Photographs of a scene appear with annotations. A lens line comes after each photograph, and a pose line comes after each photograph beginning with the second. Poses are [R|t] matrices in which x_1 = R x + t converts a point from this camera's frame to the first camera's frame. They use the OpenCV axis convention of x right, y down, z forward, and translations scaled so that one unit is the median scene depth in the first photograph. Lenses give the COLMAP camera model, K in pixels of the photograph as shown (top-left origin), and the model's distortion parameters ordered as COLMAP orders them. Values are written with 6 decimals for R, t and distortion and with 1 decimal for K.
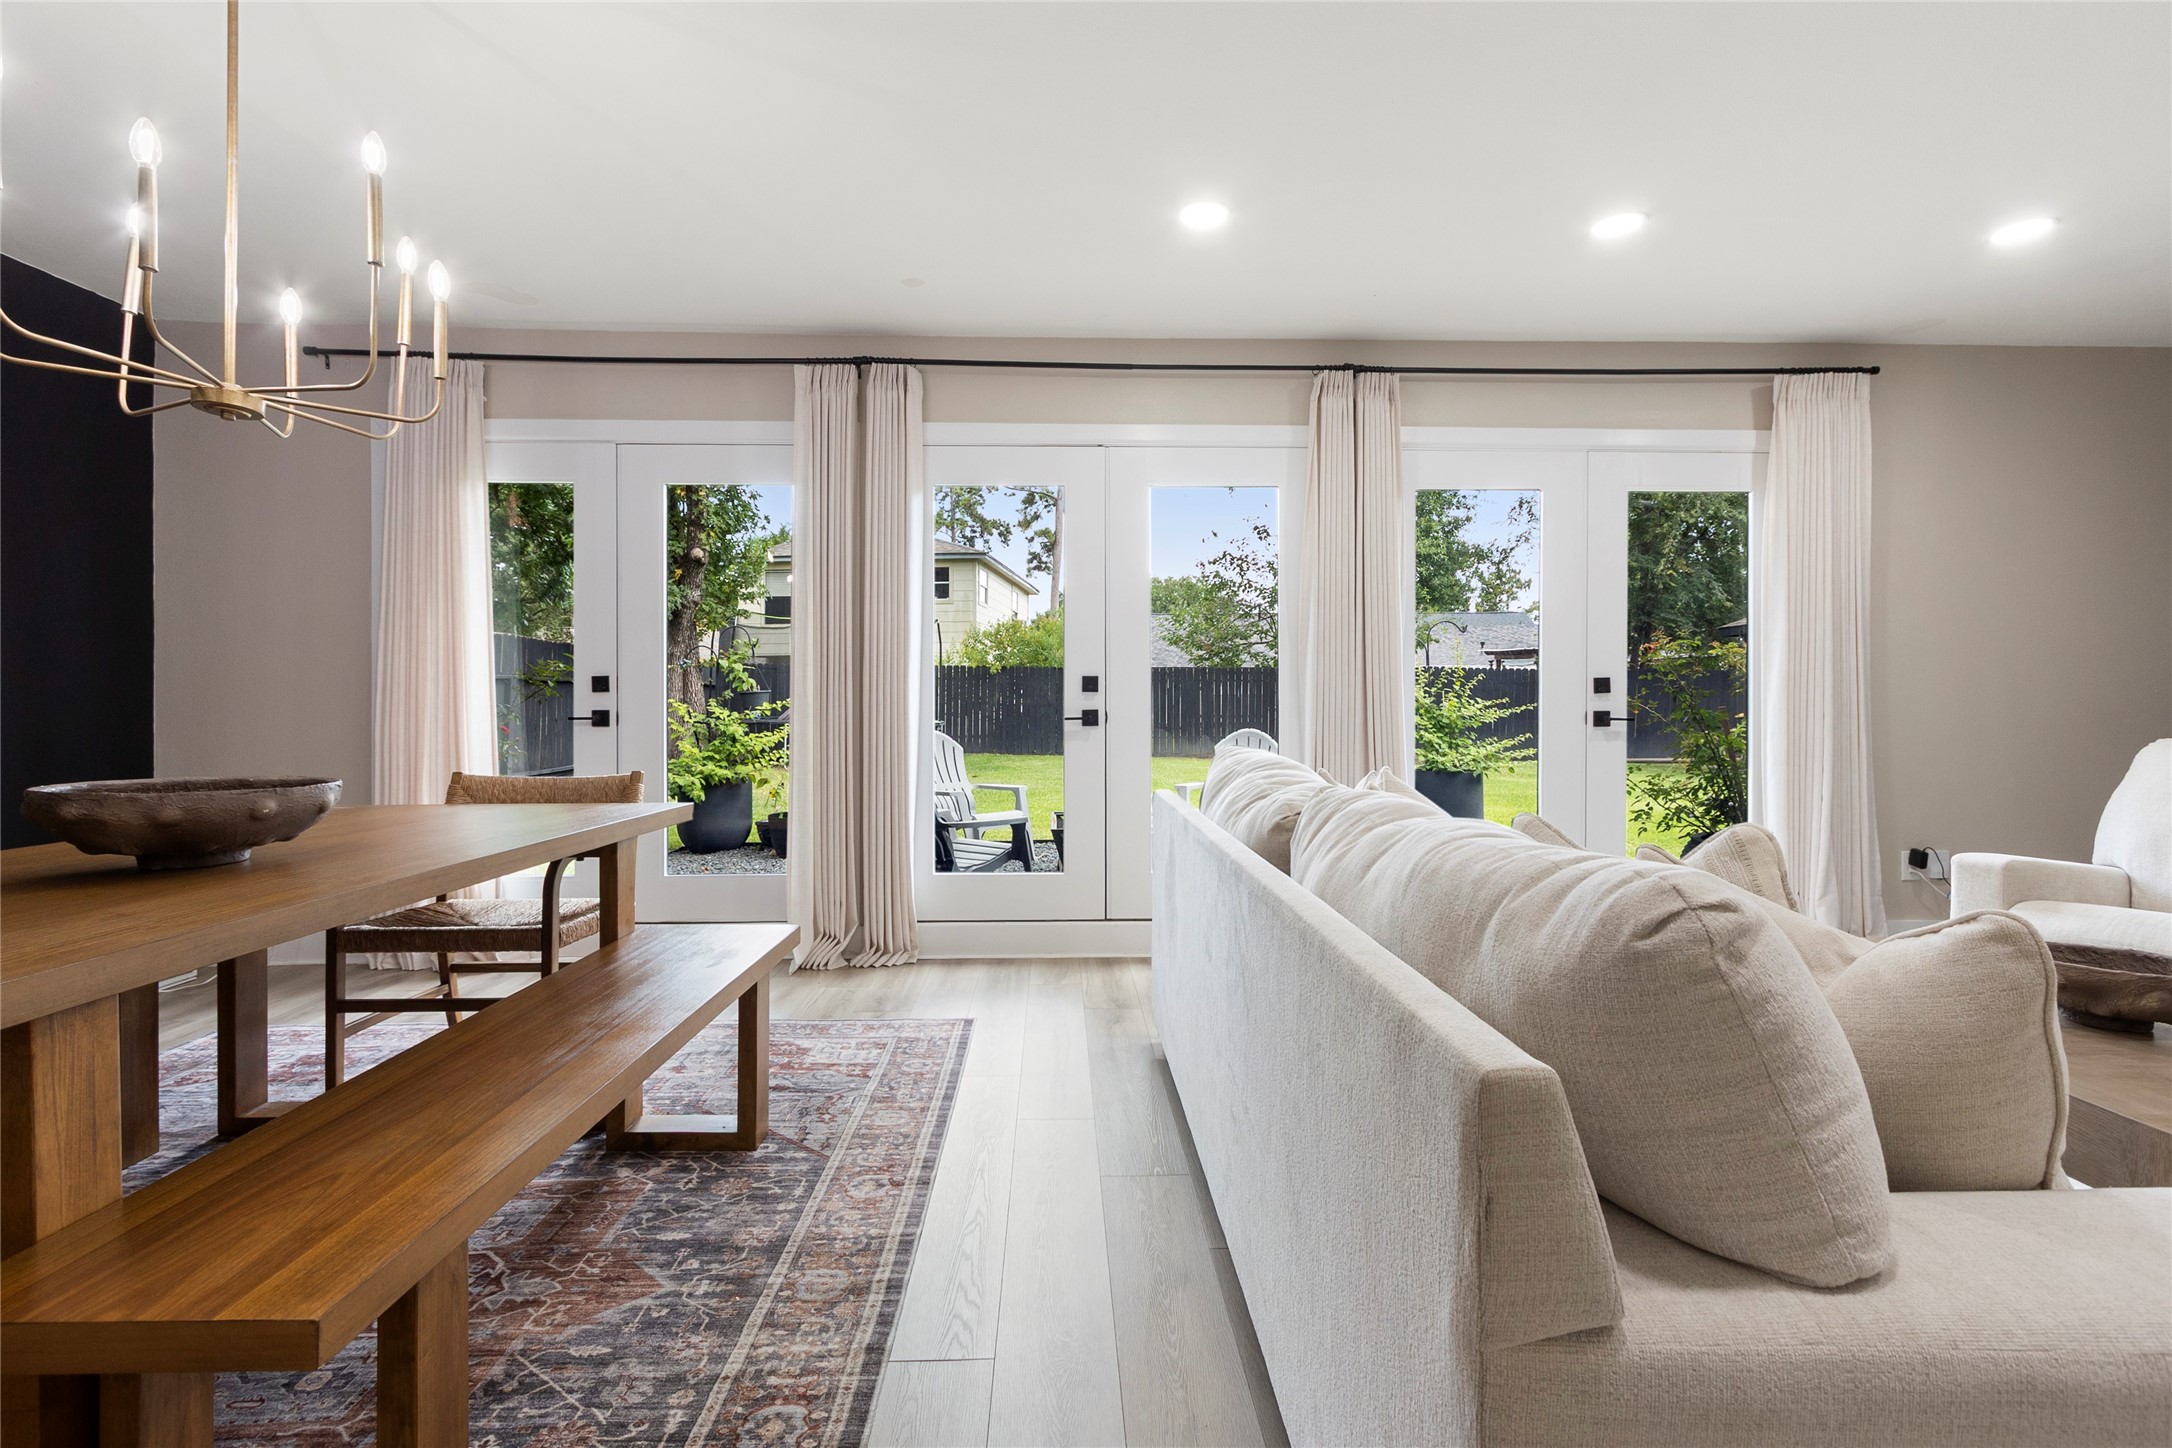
lens RADIAL K [[1006.7, 0, 1087.8], [0, 1006.7, 701.8], [0, 0, 1]] dist [0.000279, -0.000511]
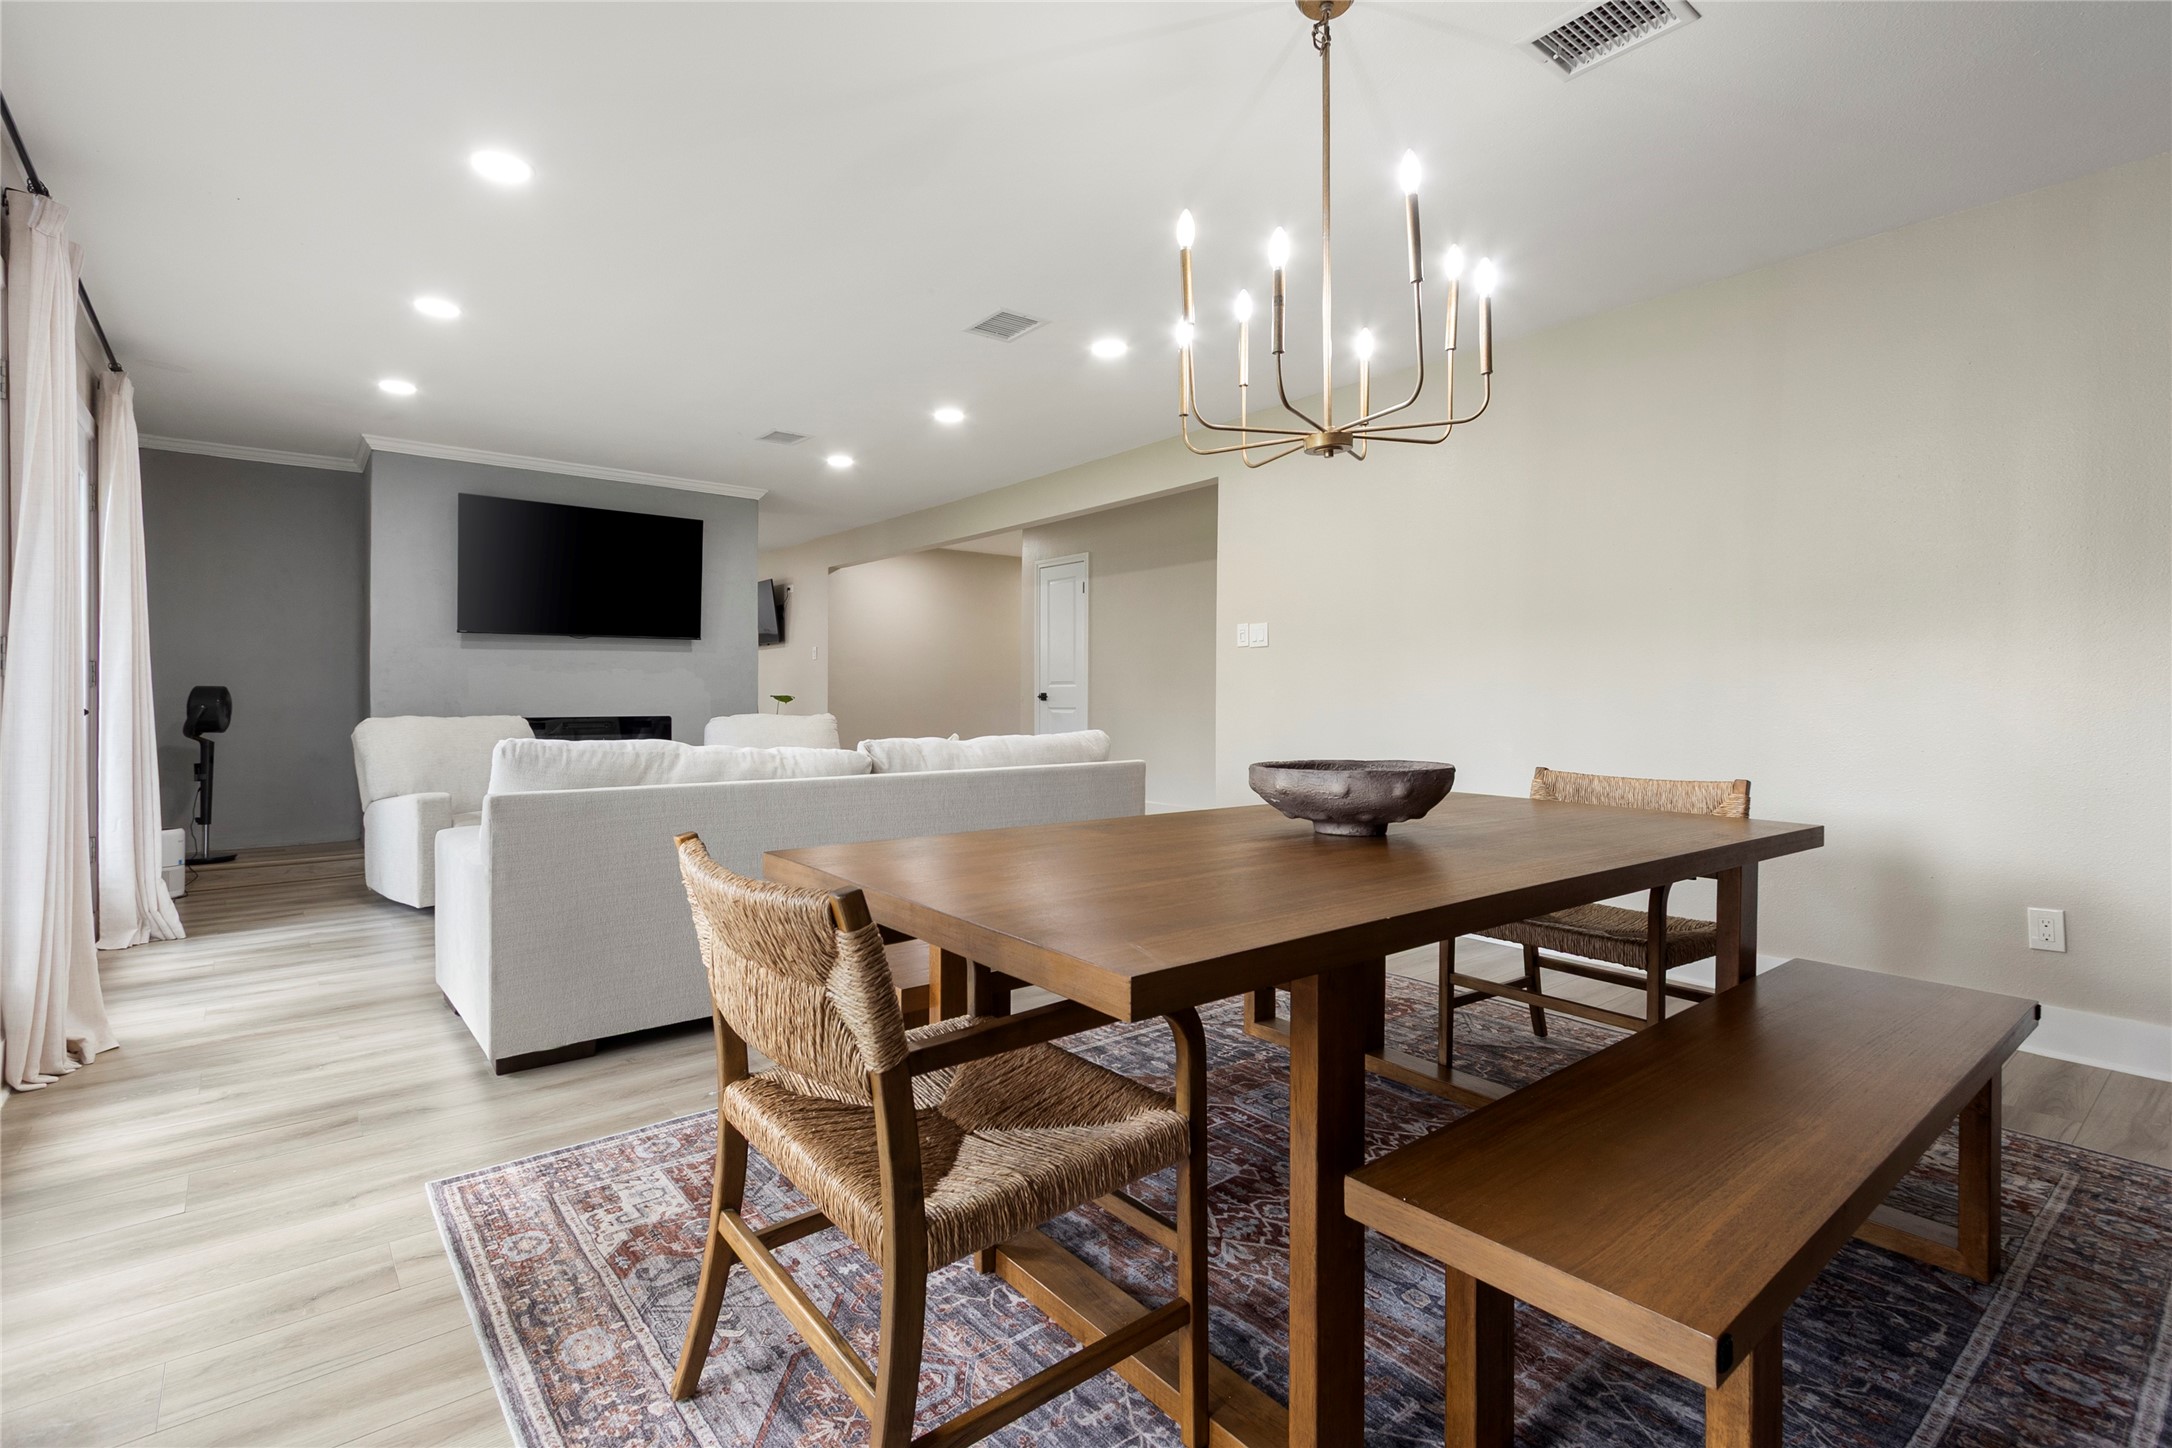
lens RADIAL K [[991.5, 0, 1080.8], [0, 991.5, 715.1], [0, 0, 1]] dist [0.001630, -0.000550]
pose [[-0.609279, -0.015455, 0.792805, -0.687164], [-0.007698, 0.999878, 0.013576, 0.001356], [-0.792919, 0.002169, -0.609324, 0.835521]]
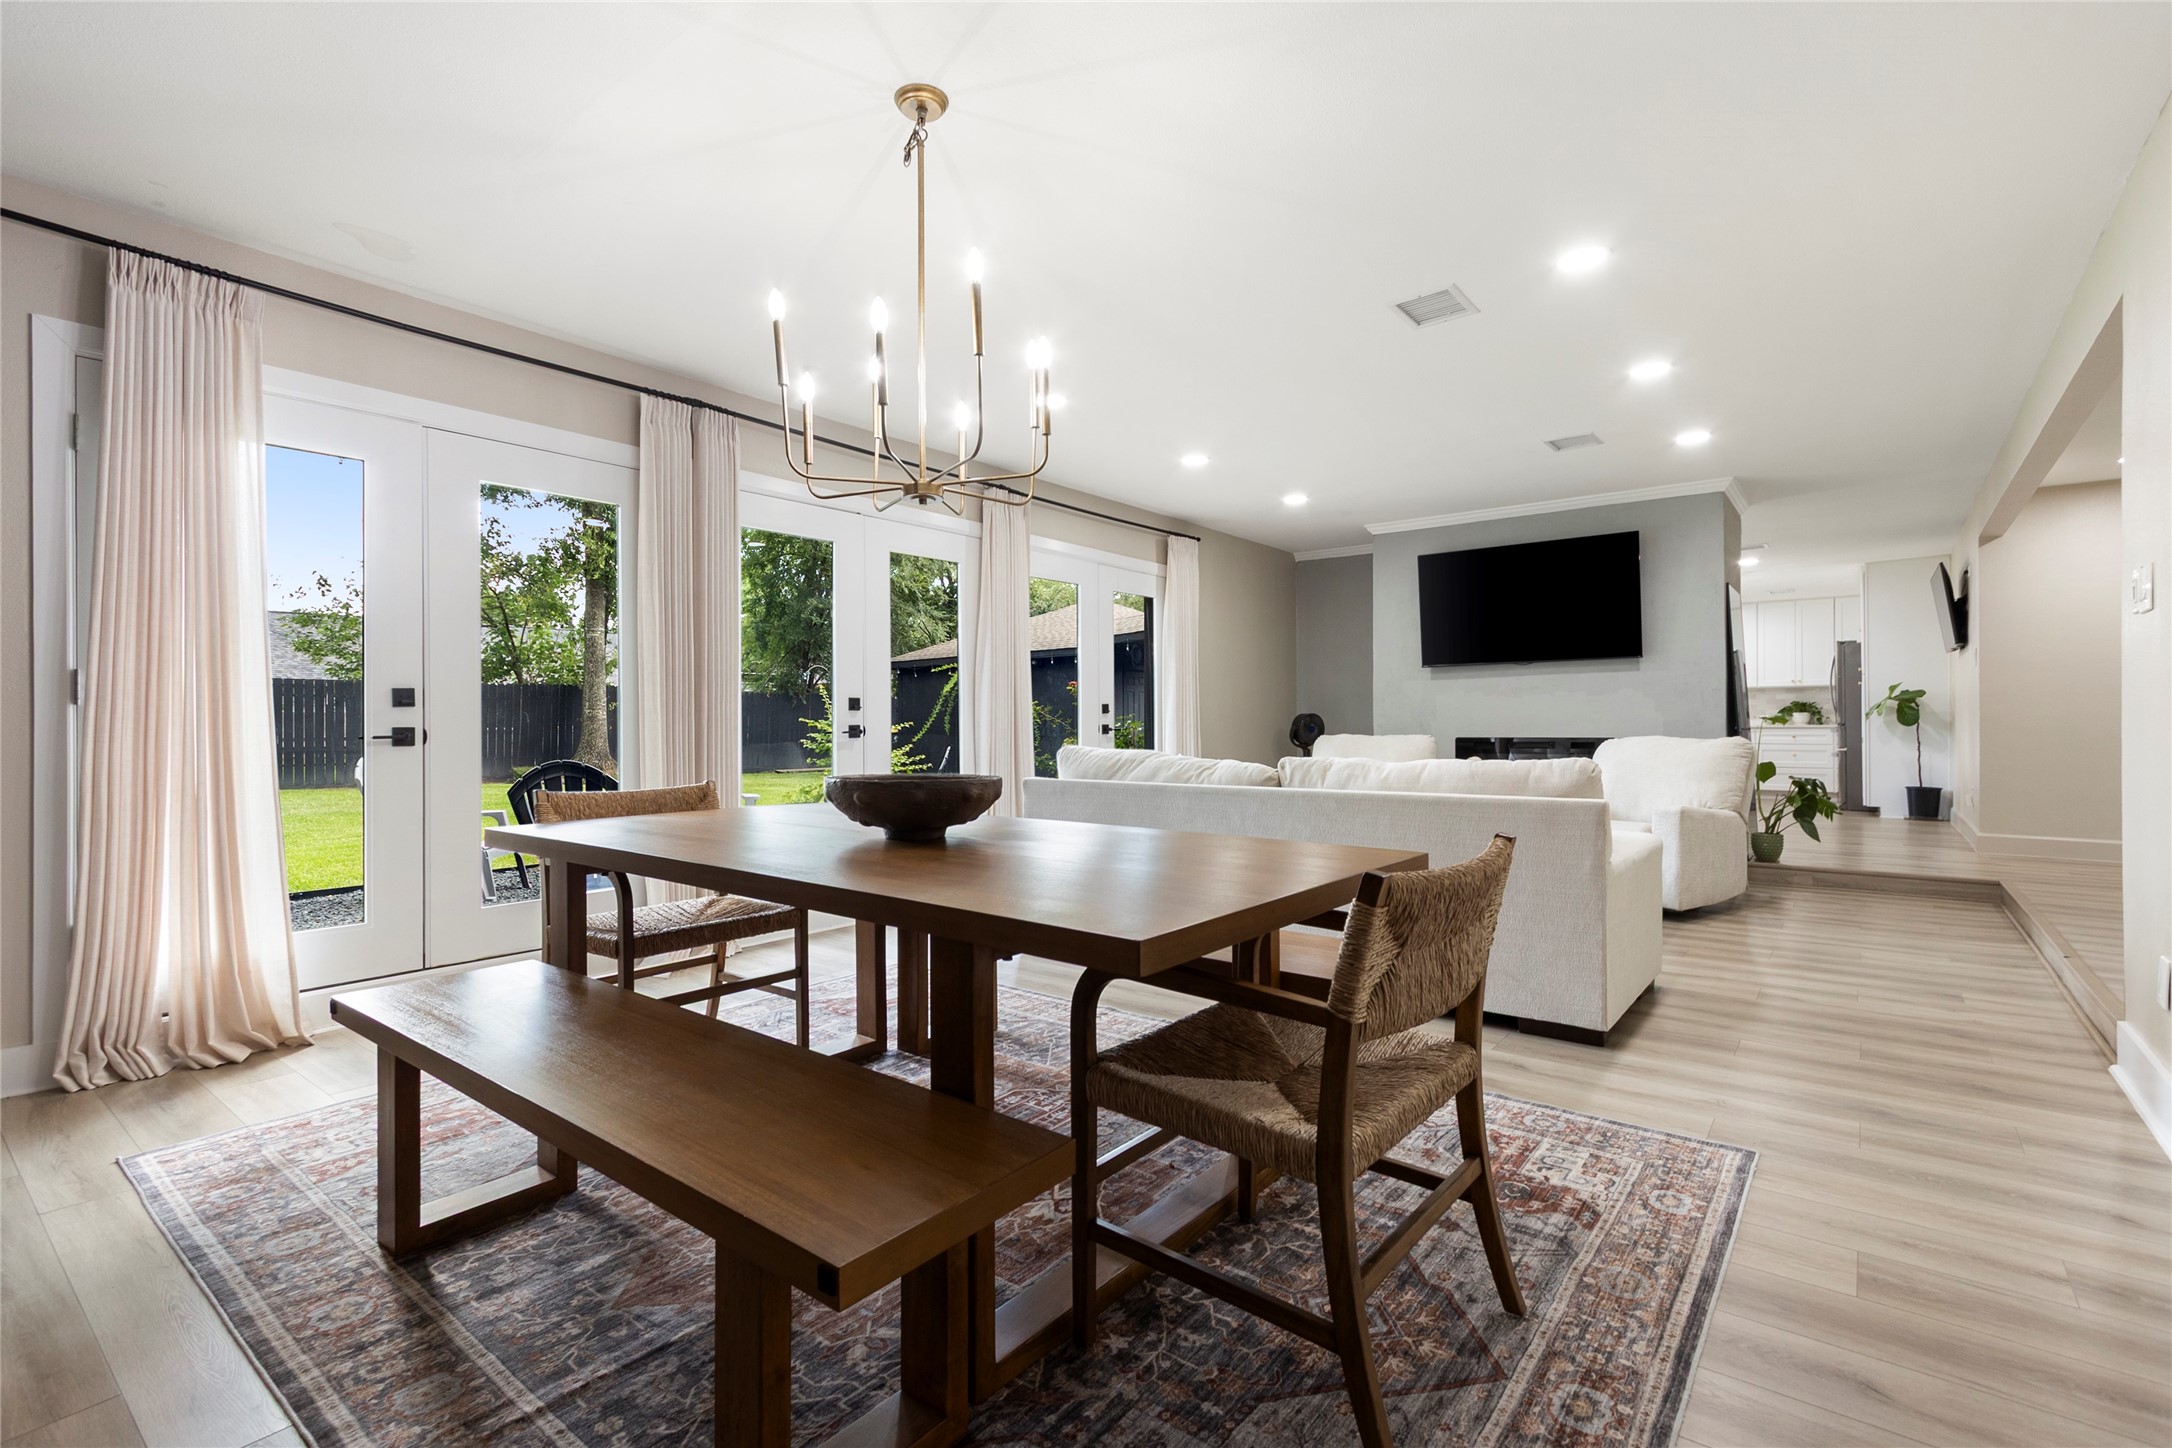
lens RADIAL K [[991.5, 0, 1080.8], [0, 991.5, 715.1], [0, 0, 1]] dist [0.001630, -0.000550]
pose [[0.645175, 0.003891, 0.764025, -0.744449], [-0.000381, 0.999989, -0.004771, 0.001670], [-0.764034, 0.002787, 0.645170, -0.003690]]
